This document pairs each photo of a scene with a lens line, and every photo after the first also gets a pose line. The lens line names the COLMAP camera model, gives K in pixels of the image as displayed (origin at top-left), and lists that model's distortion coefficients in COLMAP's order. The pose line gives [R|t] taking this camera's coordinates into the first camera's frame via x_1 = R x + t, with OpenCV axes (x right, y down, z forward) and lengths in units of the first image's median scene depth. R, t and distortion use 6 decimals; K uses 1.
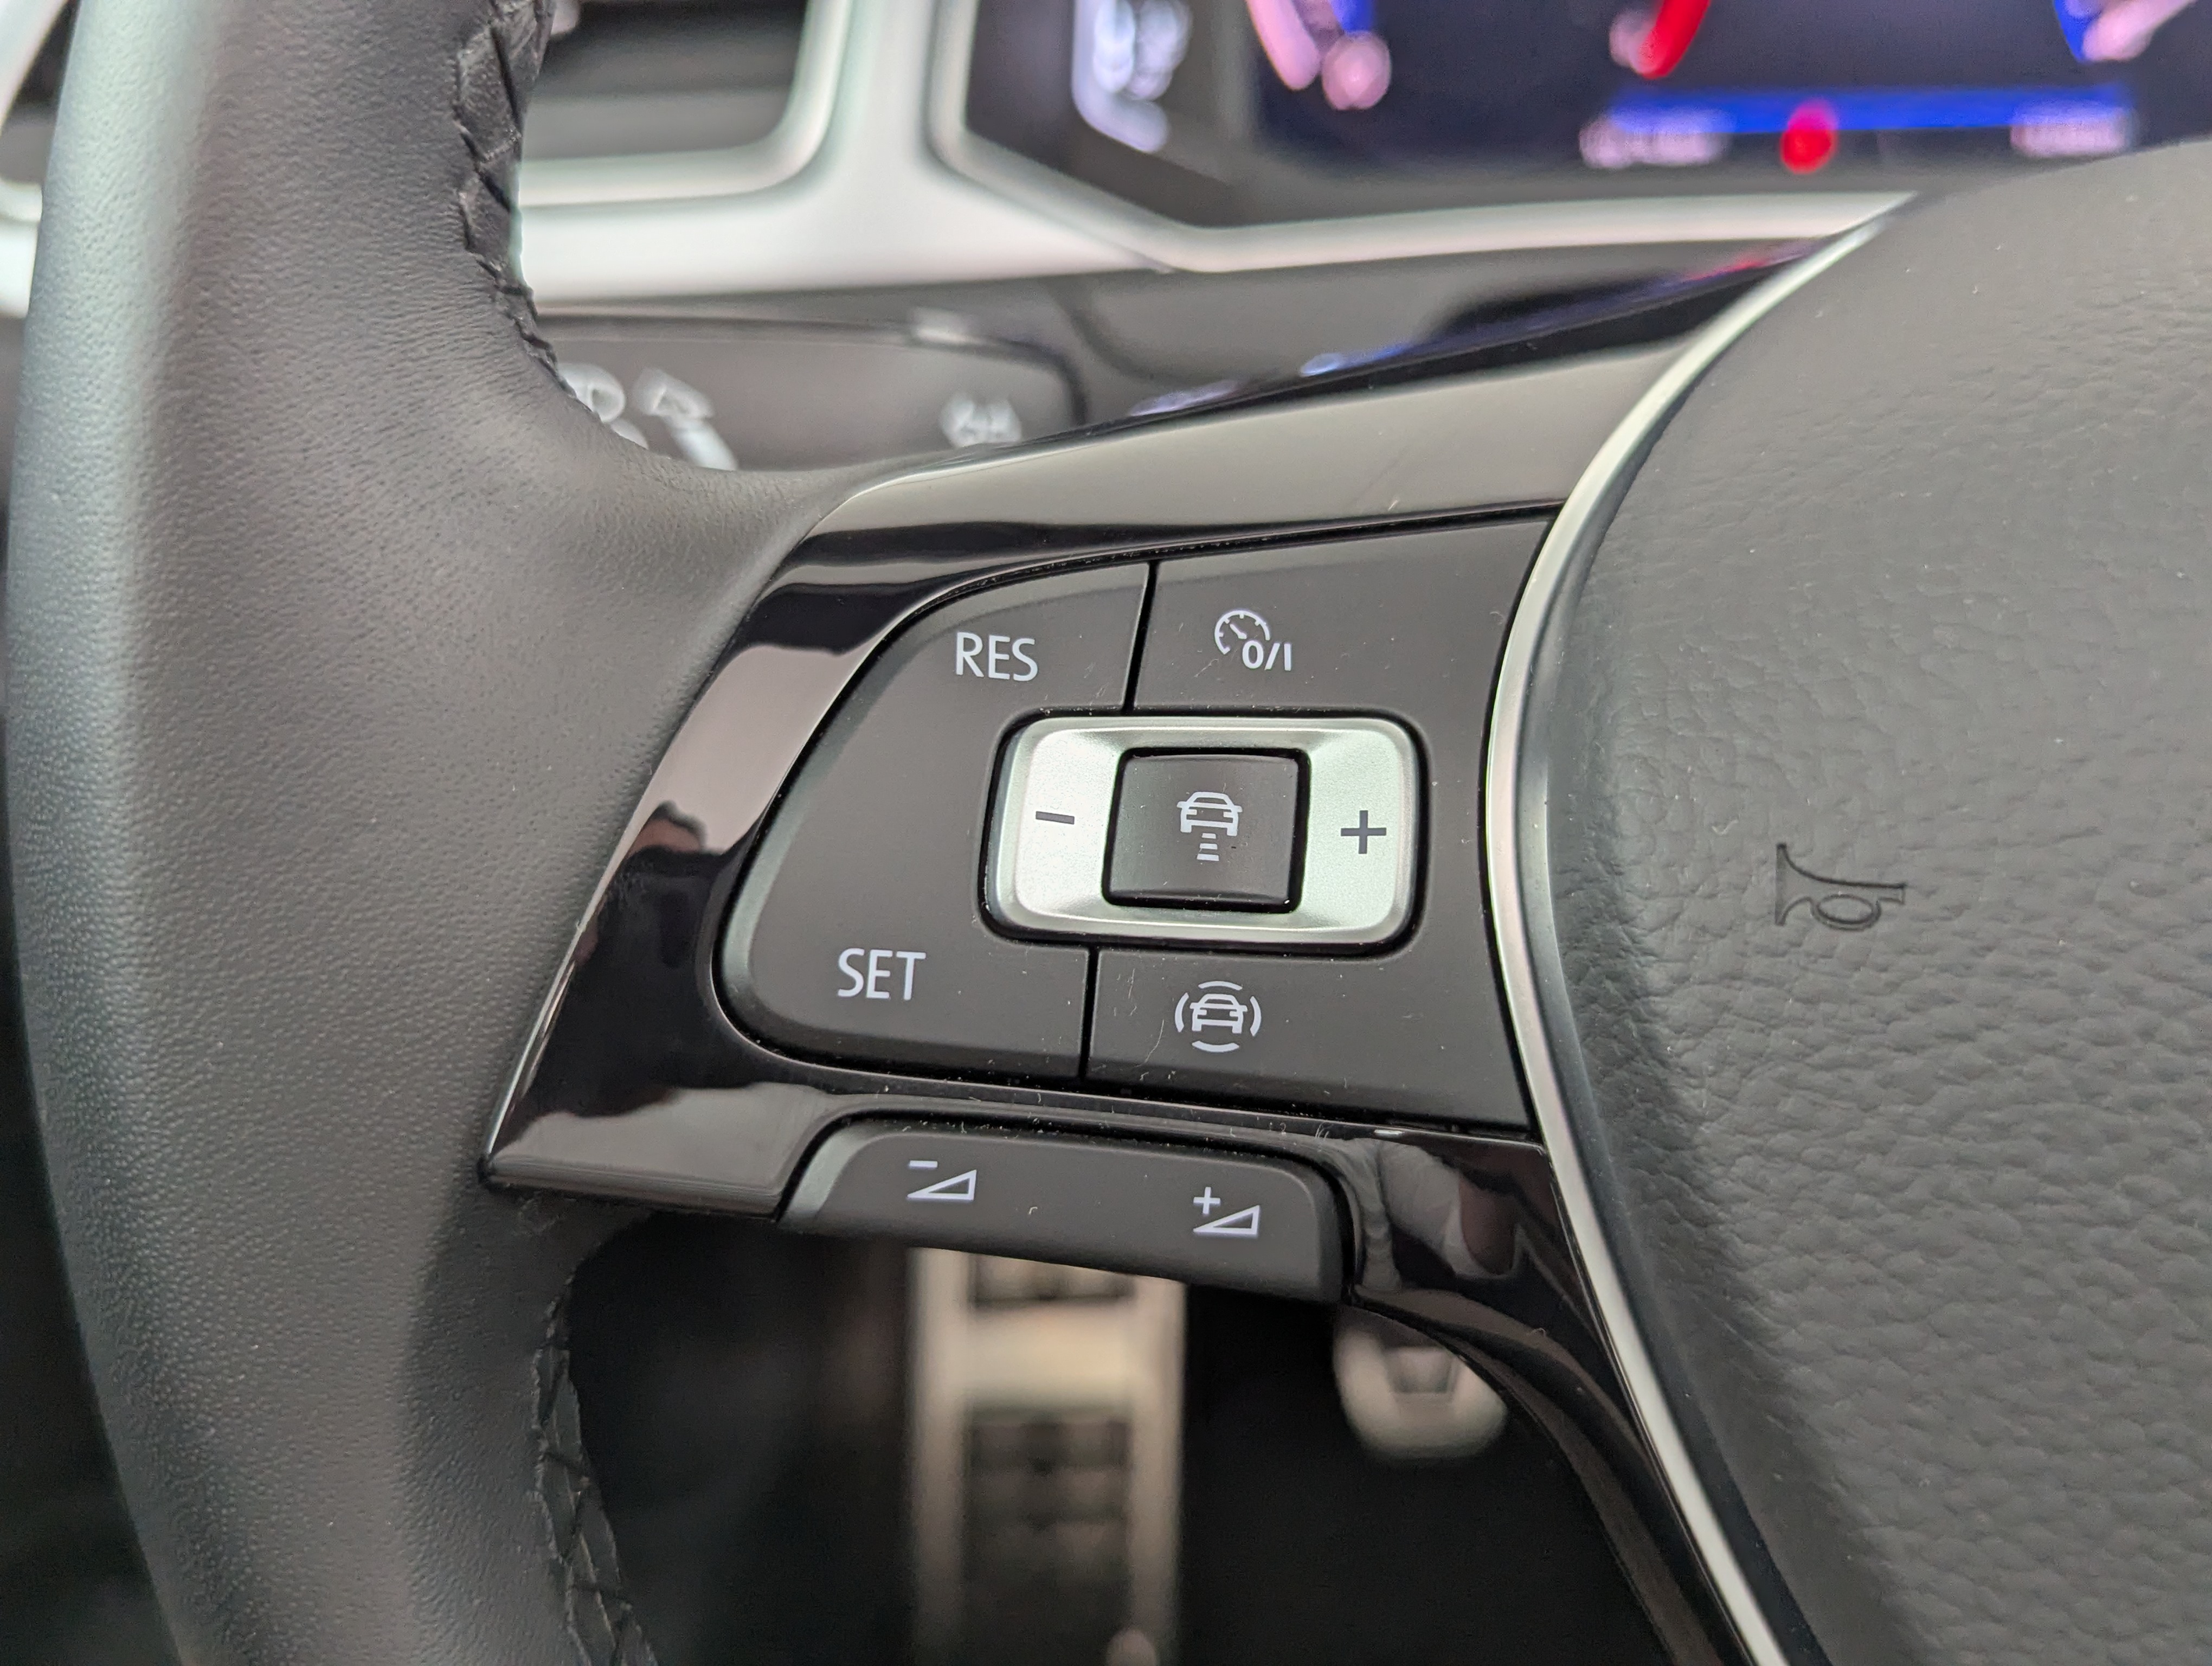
lens RADIAL K [[2032.2, 0, 1106.0], [0, 2032.2, 833.0], [0, 0, 1]] dist [0.053066, -0.114259]
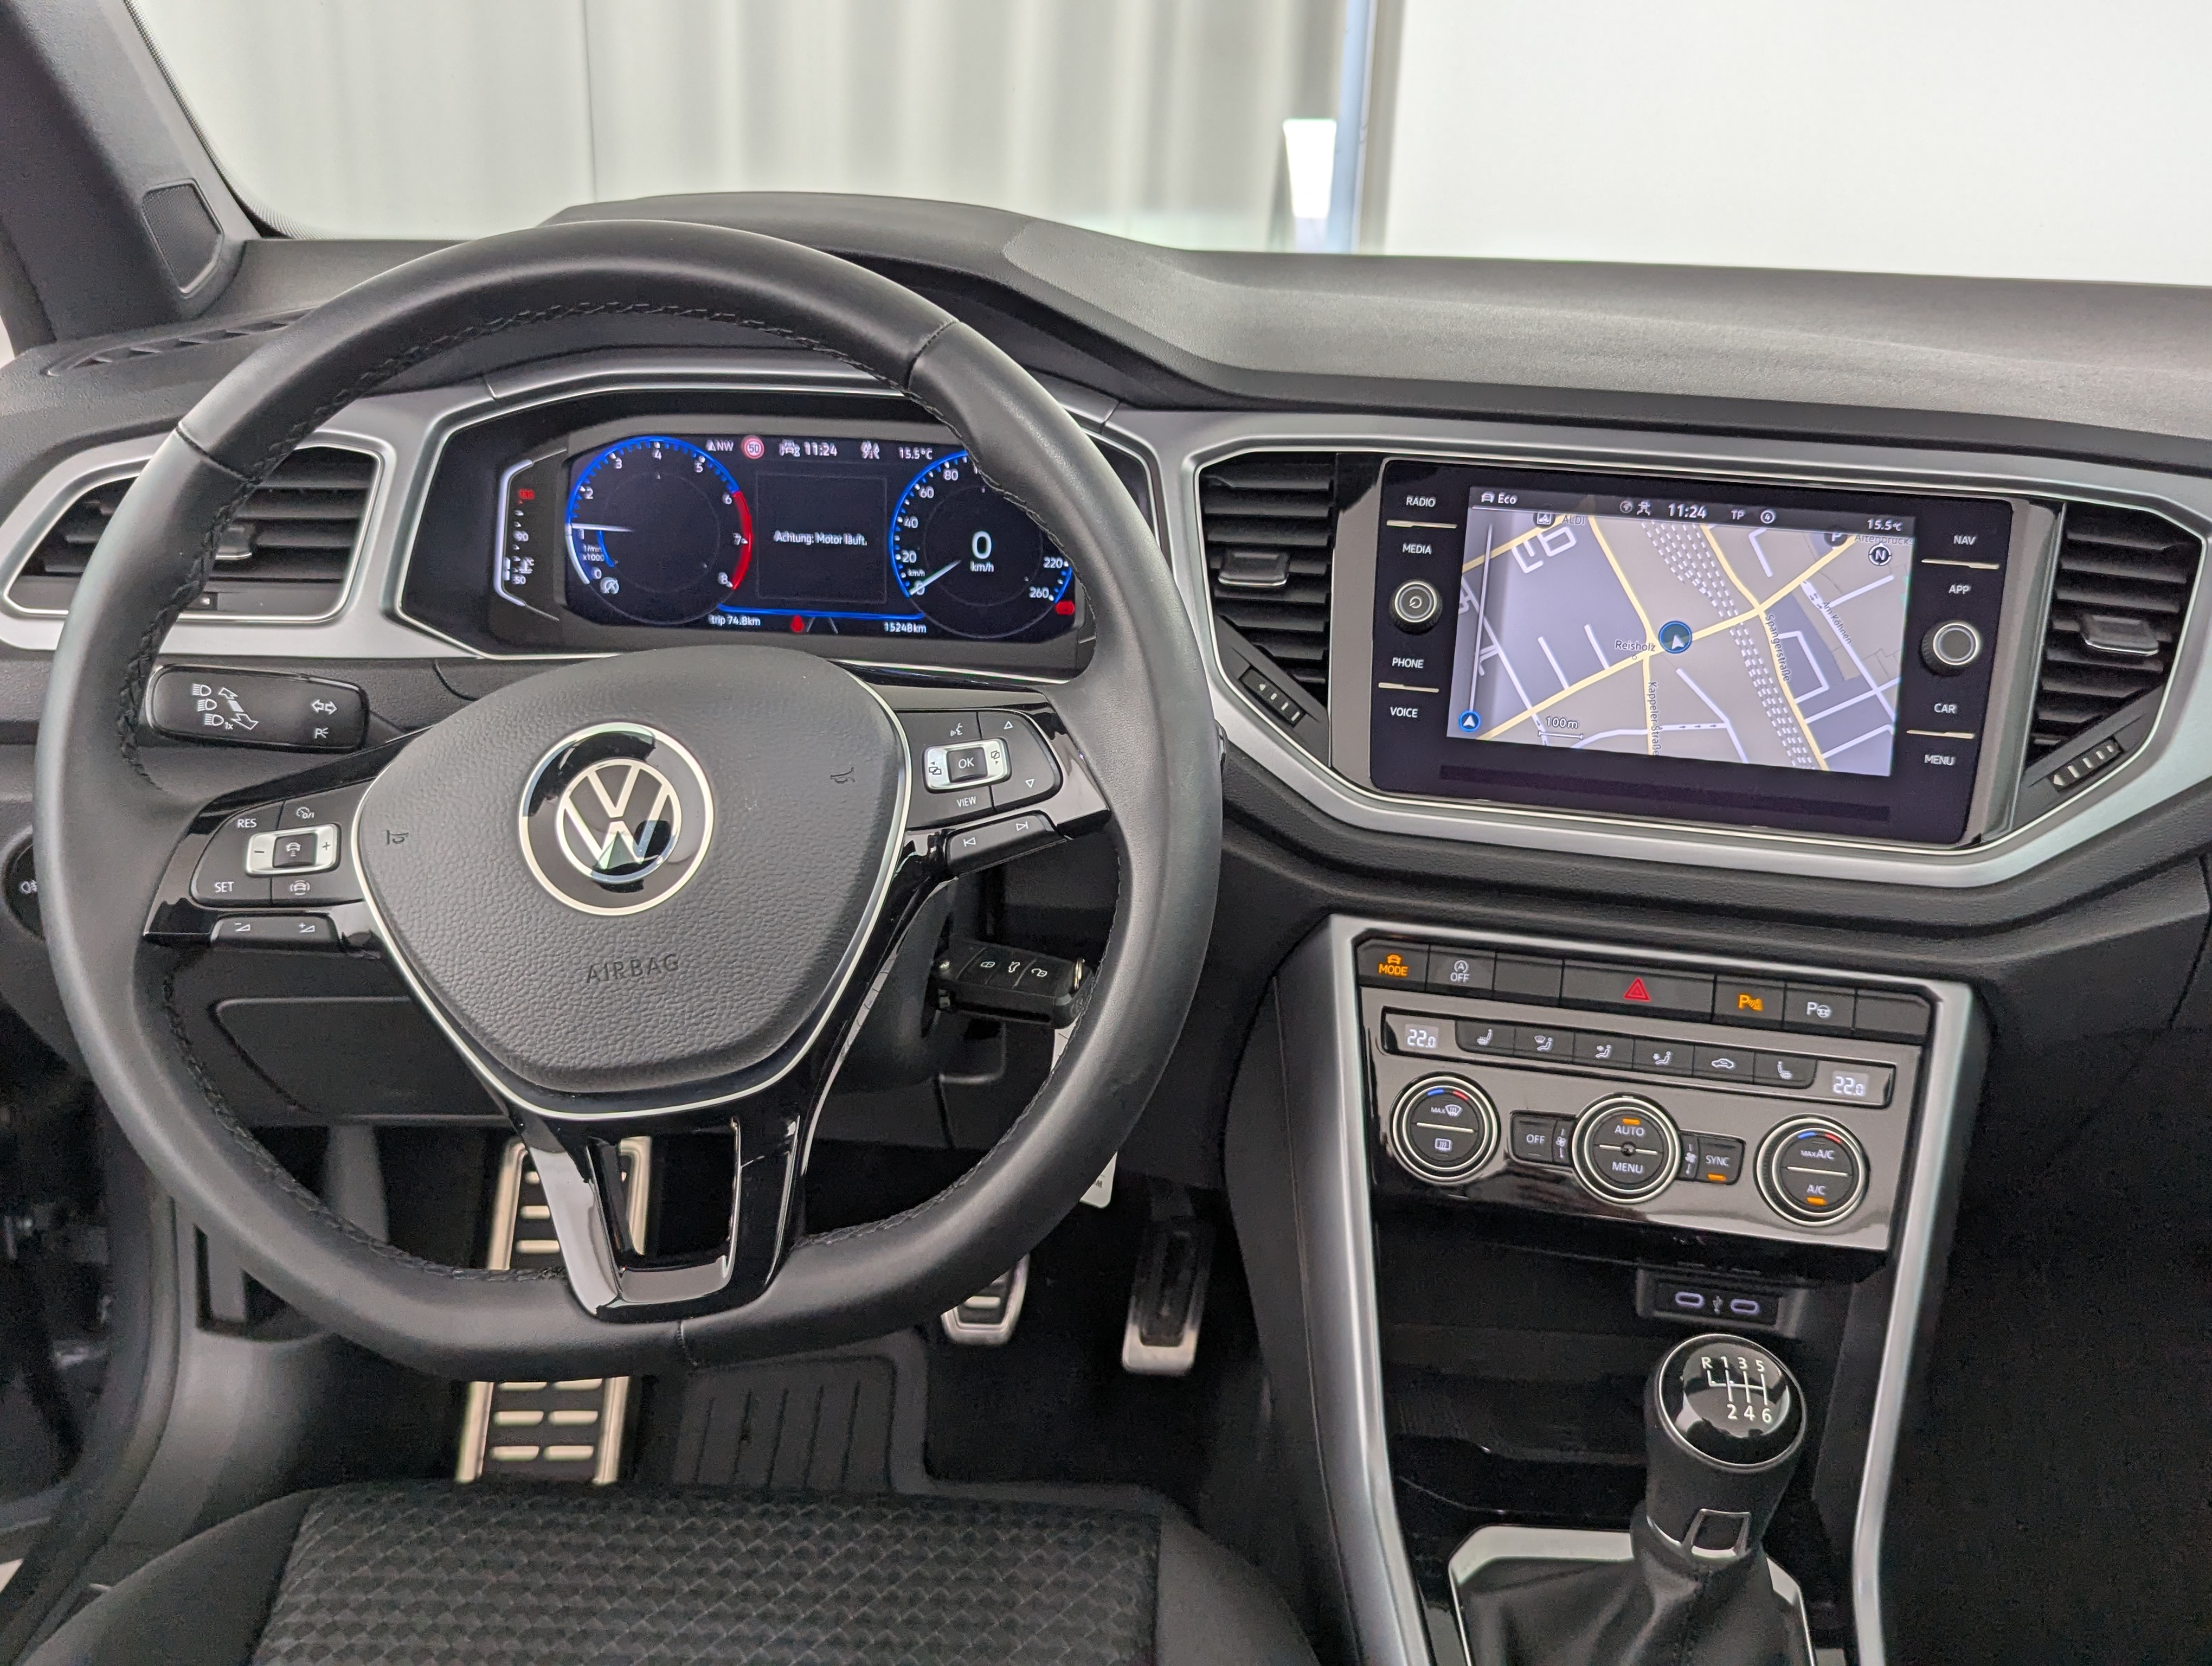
lens RADIAL K [[2009.0, 0, 1123.6], [0, 2009.0, 835.8], [0, 0, 1]] dist [0.027399, -0.017619]
pose [[0.980420, -0.147061, 0.130956, 1.368629], [0.167372, 0.972704, -0.160727, 1.069432], [-0.103745, 0.179498, 0.978273, -3.922172]]
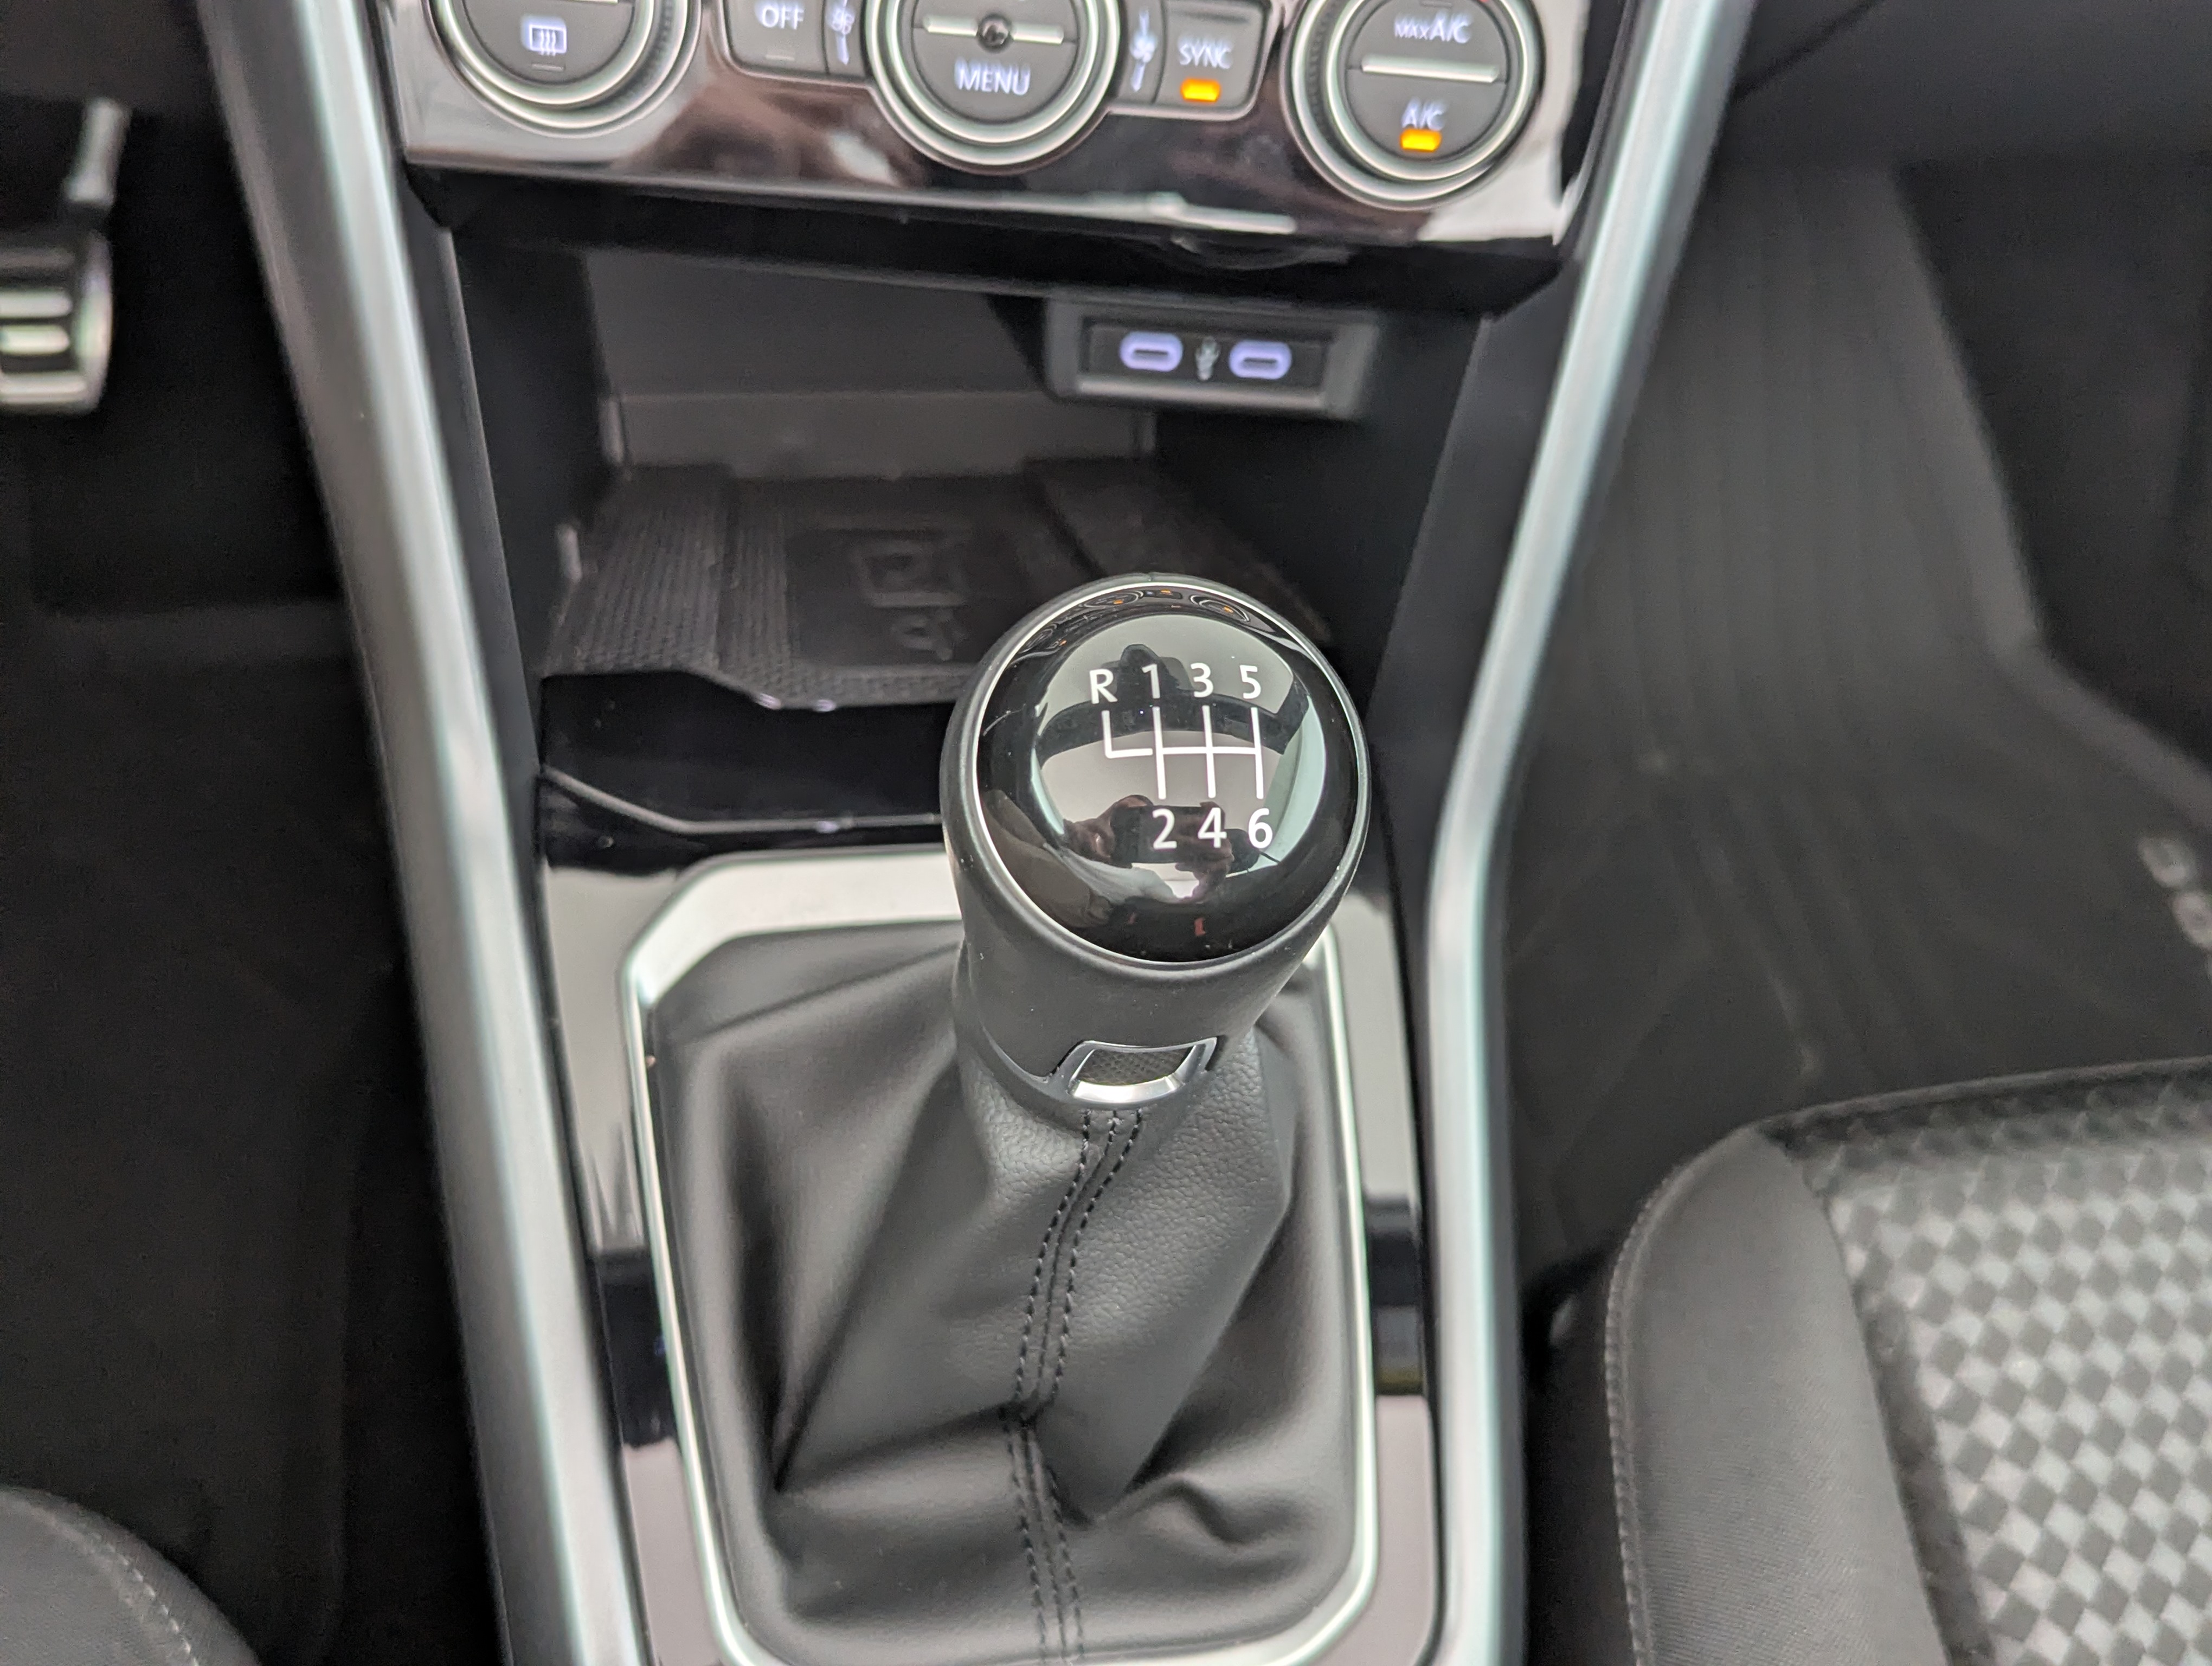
lens RADIAL K [[2109.4, 0, 1076.2], [0, 2109.4, 837.6], [0, 0, 1]] dist [-0.002457, -0.007053]
pose [[0.937468, -0.286322, 0.197923, 2.823809], [0.199399, 0.907845, 0.368860, 1.232701], [-0.285296, -0.306329, 0.908168, -0.648464]]
